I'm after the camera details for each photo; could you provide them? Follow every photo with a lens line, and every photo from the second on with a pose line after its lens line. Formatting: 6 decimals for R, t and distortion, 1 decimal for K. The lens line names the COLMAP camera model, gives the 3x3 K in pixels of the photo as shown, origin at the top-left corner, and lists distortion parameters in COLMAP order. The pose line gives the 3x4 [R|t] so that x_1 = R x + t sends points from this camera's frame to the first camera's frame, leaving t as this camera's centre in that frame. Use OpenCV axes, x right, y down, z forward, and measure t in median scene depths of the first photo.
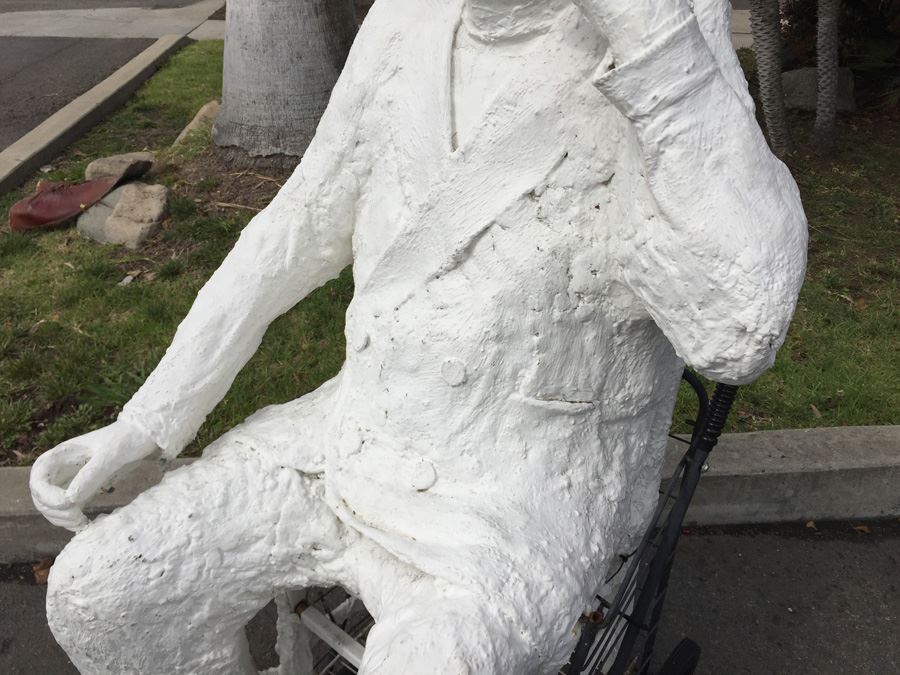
lens RADIAL K [[768.6, 0, 443.6], [0, 768.6, 337.4], [0, 0, 1]] dist [0.091295, -0.126220]
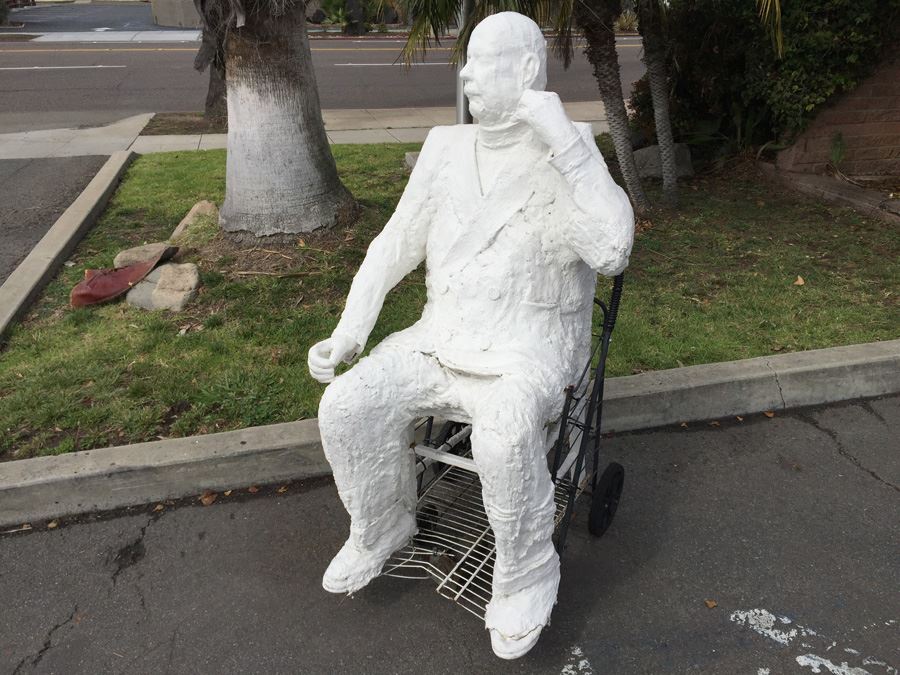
lens RADIAL K [[768.6, 0, 443.6], [0, 768.6, 337.4], [0, 0, 1]] dist [0.091295, -0.126220]
pose [[0.987209, -0.098385, 0.125451, -0.414231], [0.111300, 0.988695, -0.100470, 0.371346], [-0.114148, 0.113147, 0.986999, -1.132001]]
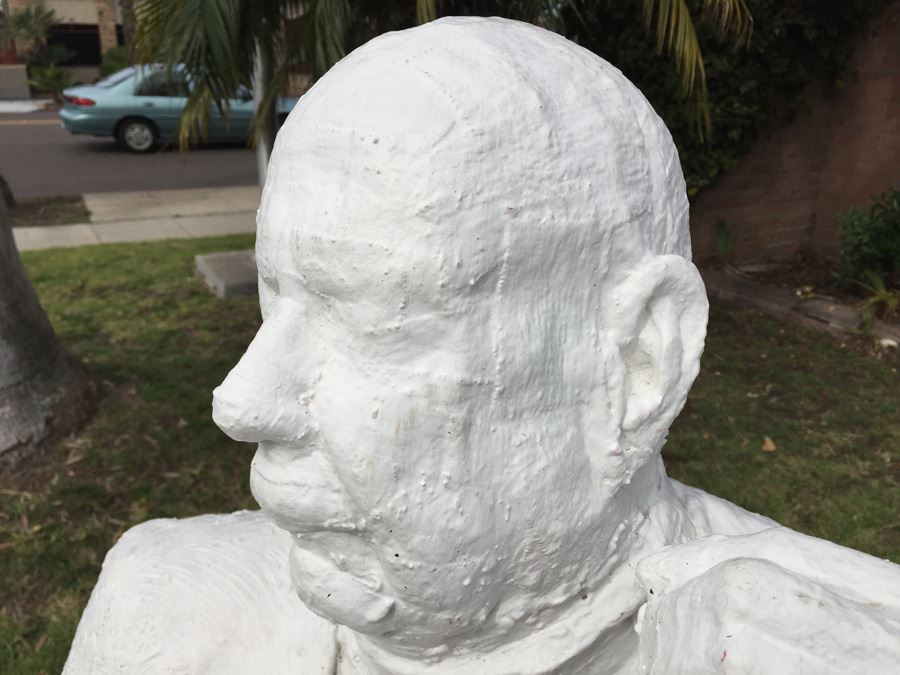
lens RADIAL K [[776.3, 0, 439.0], [0, 776.3, 334.0], [0, 0, 1]] dist [0.099005, -0.125416]
pose [[0.924370, -0.154169, 0.348960, -0.053568], [0.217094, 0.964735, -0.148850, -0.510464], [-0.313705, 0.213350, 0.925241, 0.547387]]
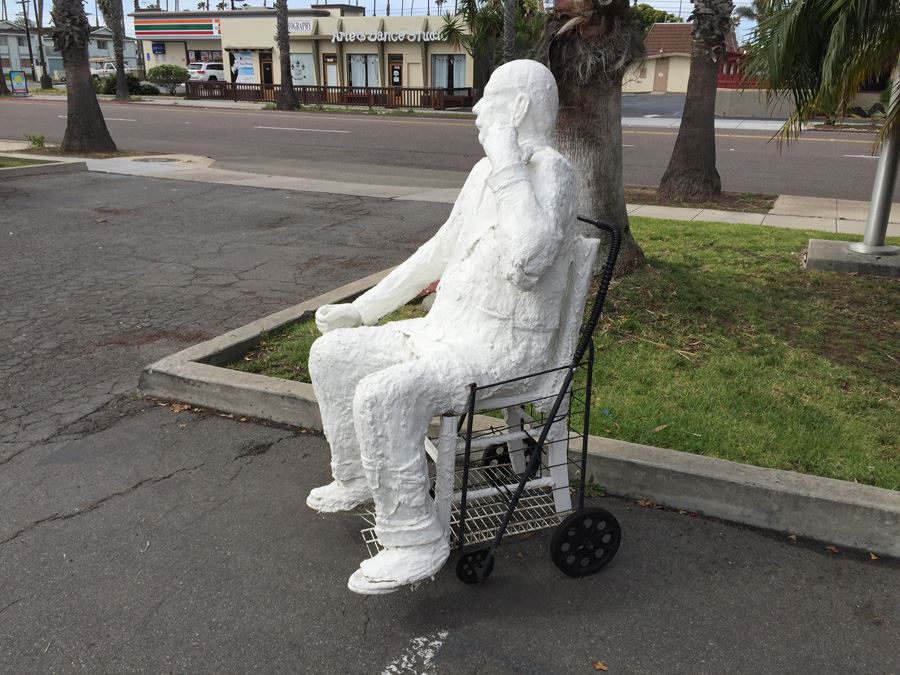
lens RADIAL K [[768.6, 0, 443.6], [0, 768.6, 337.4], [0, 0, 1]] dist [0.091295, -0.126220]
pose [[0.865005, 0.133294, -0.483734, 1.205394], [-0.238008, 0.957707, -0.161705, 0.594870], [0.441721, 0.255008, 0.860147, -1.151071]]
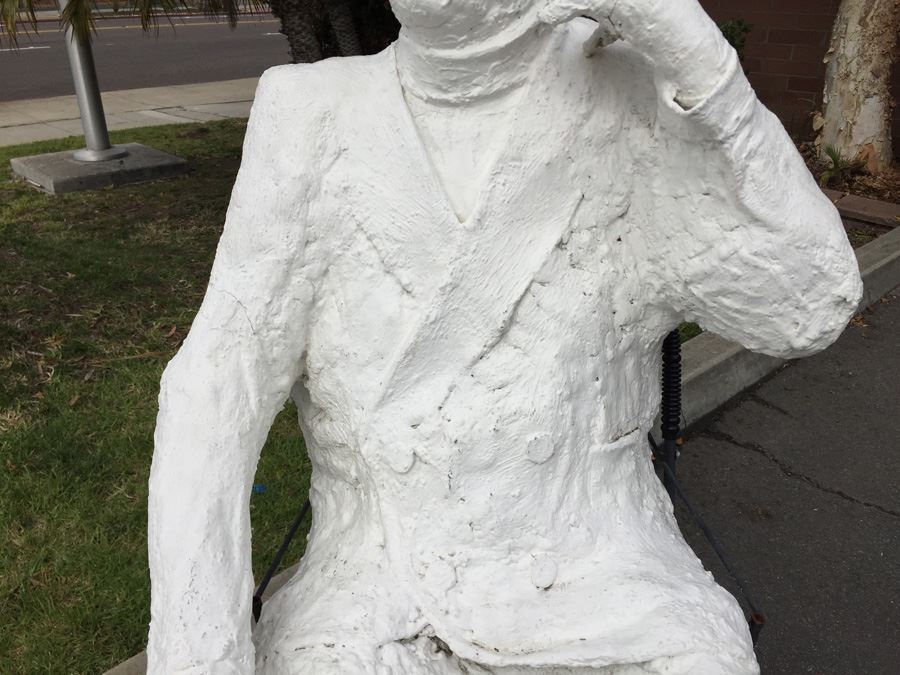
lens RADIAL K [[772.2, 0, 446.1], [0, 772.2, 337.4], [0, 0, 1]] dist [0.091637, -0.125781]
pose [[0.796454, -0.295741, 0.527446, -0.519485], [0.338205, 0.940921, 0.016882, -0.131383], [-0.501277, 0.164939, 0.849421, 0.247223]]
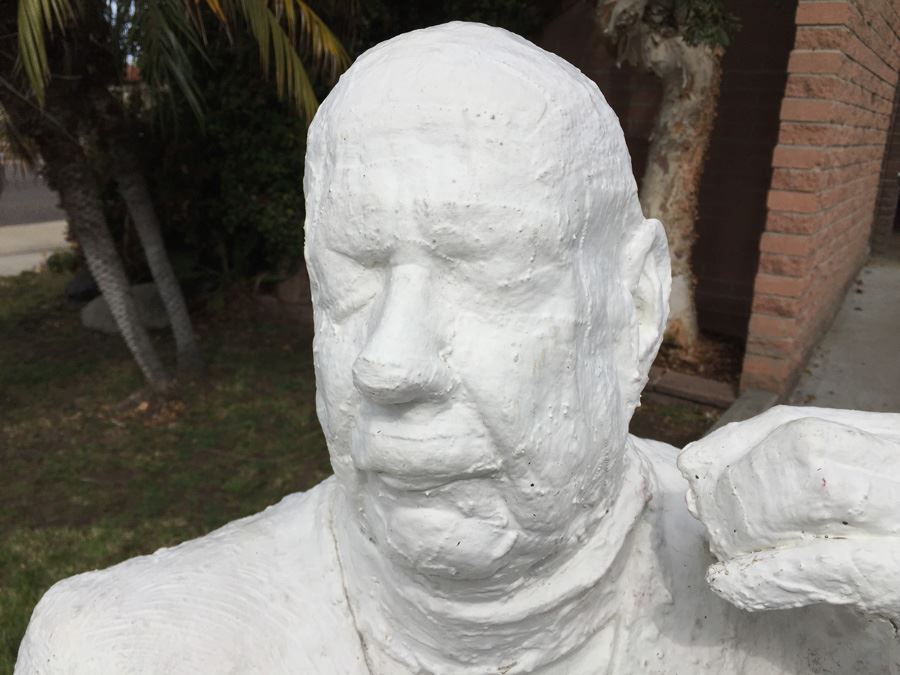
lens RADIAL K [[781.3, 0, 440.8], [0, 781.3, 332.4], [0, 0, 1]] dist [0.095758, -0.141756]
pose [[0.625686, -0.211988, 0.750719, -0.251077], [0.380285, 0.923156, -0.056267, -0.534557], [-0.681103, 0.320693, 0.658221, 0.636608]]
